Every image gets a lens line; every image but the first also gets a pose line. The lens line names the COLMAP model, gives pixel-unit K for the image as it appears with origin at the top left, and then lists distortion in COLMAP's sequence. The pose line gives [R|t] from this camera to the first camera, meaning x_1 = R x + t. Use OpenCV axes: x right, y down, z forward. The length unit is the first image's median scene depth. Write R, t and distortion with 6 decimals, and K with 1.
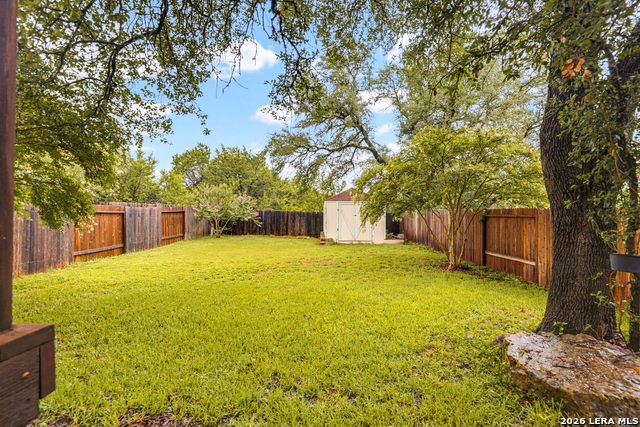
lens RADIAL K [[303.1, 0, 328.4], [0, 303.1, 213.1], [0, 0, 1]] dist [-0.000709, 0.000041]
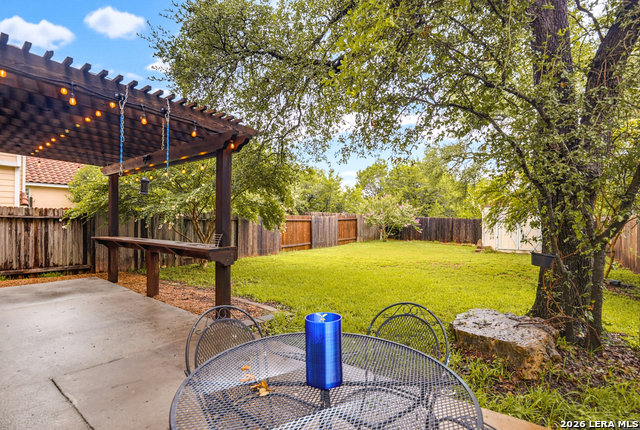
lens RADIAL K [[299.0, 0, 320.0], [0, 299.0, 215.0], [0, 0, 1]] dist [-0.000032, -0.000007]
pose [[0.813838, -0.014740, -0.580904, 0.111406], [0.005352, 0.999826, -0.017873, -0.001091], [0.581067, 0.011436, 0.813776, -0.077988]]
